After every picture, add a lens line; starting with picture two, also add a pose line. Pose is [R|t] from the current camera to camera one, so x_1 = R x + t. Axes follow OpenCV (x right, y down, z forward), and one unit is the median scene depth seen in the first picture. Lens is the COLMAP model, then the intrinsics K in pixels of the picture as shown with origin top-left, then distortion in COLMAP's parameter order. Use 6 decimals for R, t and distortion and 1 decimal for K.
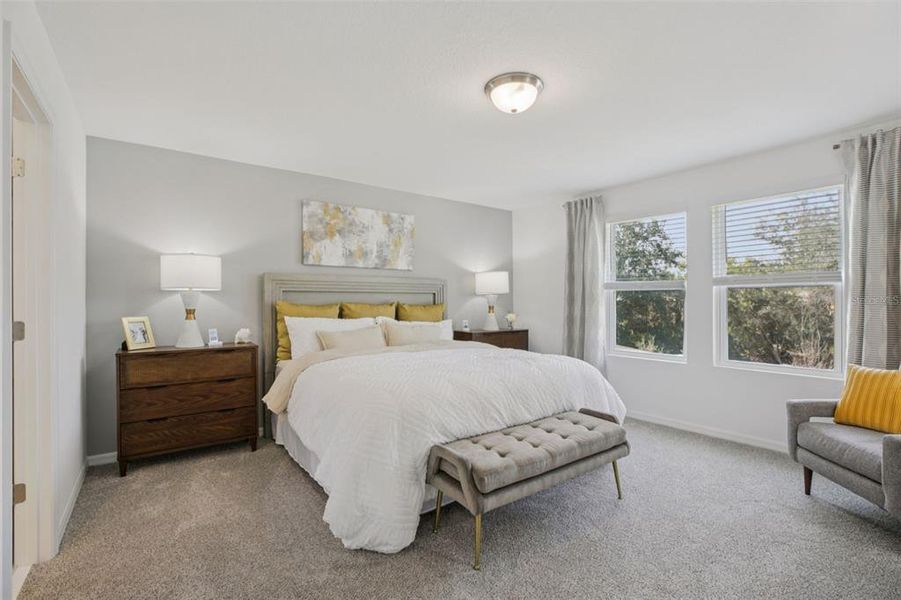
lens RADIAL K [[414.5, 0, 453.3], [0, 414.5, 305.2], [0, 0, 1]] dist [-0.029056, 0.007778]
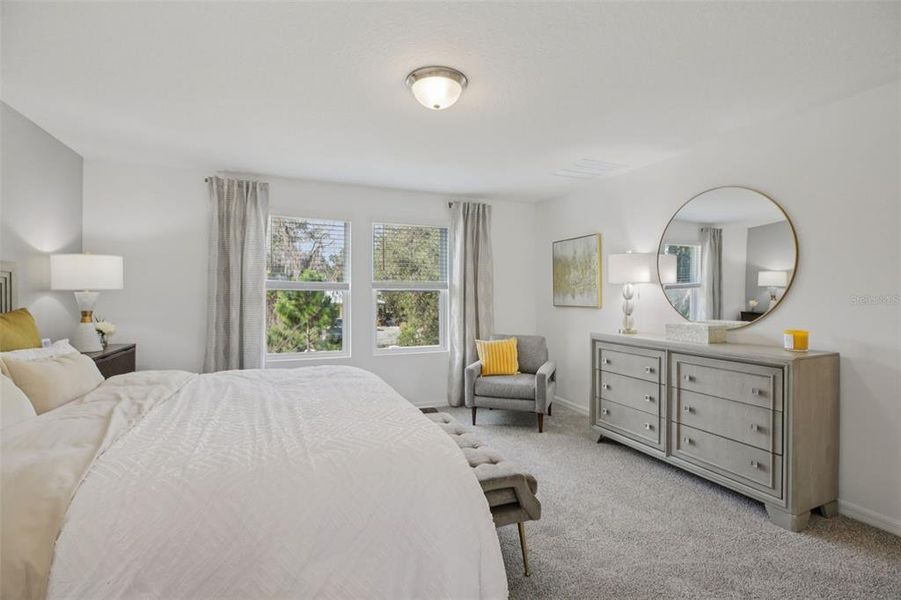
lens RADIAL K [[414.5, 0, 452.8], [0, 414.5, 290.6], [0, 0, 1]] dist [-0.029056, 0.007778]
pose [[0.242093, 0.012113, 0.970178, -0.421262], [0.005809, 0.999886, -0.013934, -0.019323], [-0.970236, 0.009009, 0.241995, 0.409244]]
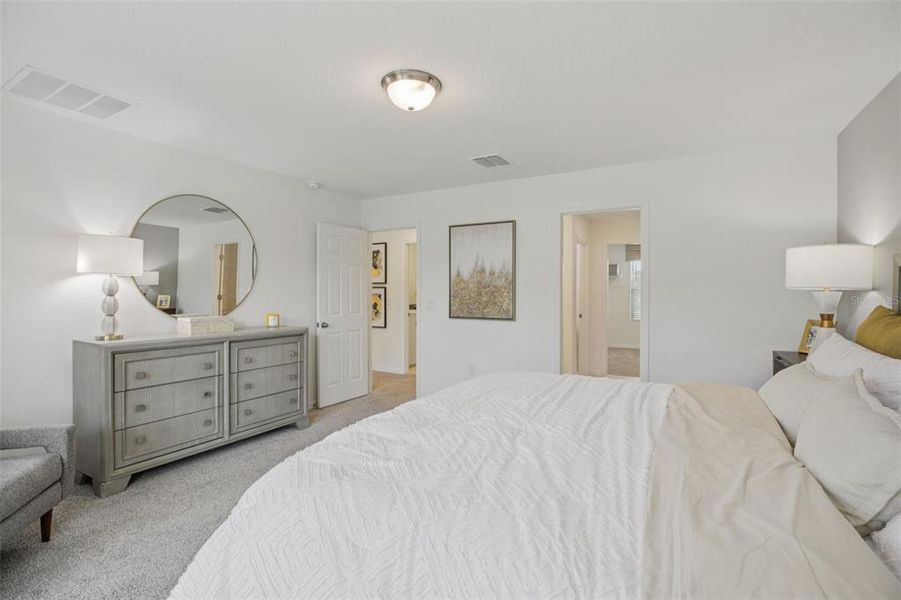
lens RADIAL K [[414.5, 0, 463.3], [0, 414.5, 290.5], [0, 0, 1]] dist [-0.029056, 0.007778]
pose [[-0.911318, -0.006027, -0.411659, 0.243457], [-0.006593, 0.999978, -0.000044, -0.023142], [0.411650, 0.002674, -0.911338, 1.083108]]
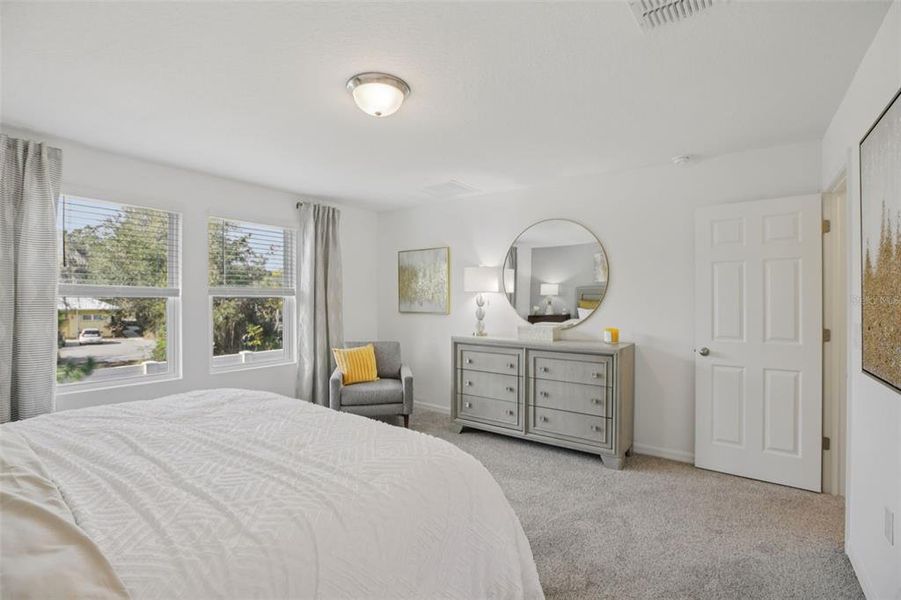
lens RADIAL K [[414.5, 0, 444.5], [0, 414.5, 298.8], [0, 0, 1]] dist [-0.029056, 0.007778]
pose [[-0.285193, 0.001423, 0.958469, -0.435587], [0.005064, 0.999987, 0.000022, -0.029693], [-0.958457, 0.004860, -0.285197, 0.628406]]
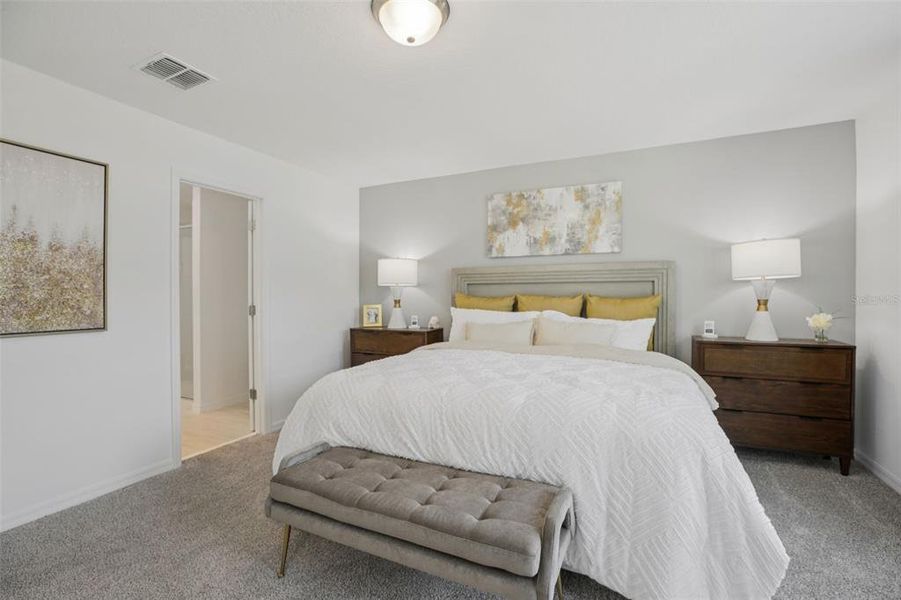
lens RADIAL K [[414.5, 0, 449.5], [0, 414.5, 295.4], [0, 0, 1]] dist [-0.029056, 0.007778]
pose [[0.464152, -0.000834, -0.885755, 0.475000], [-0.001530, 0.999997, -0.001743, -0.002260], [0.885754, 0.002164, 0.464149, 0.400179]]
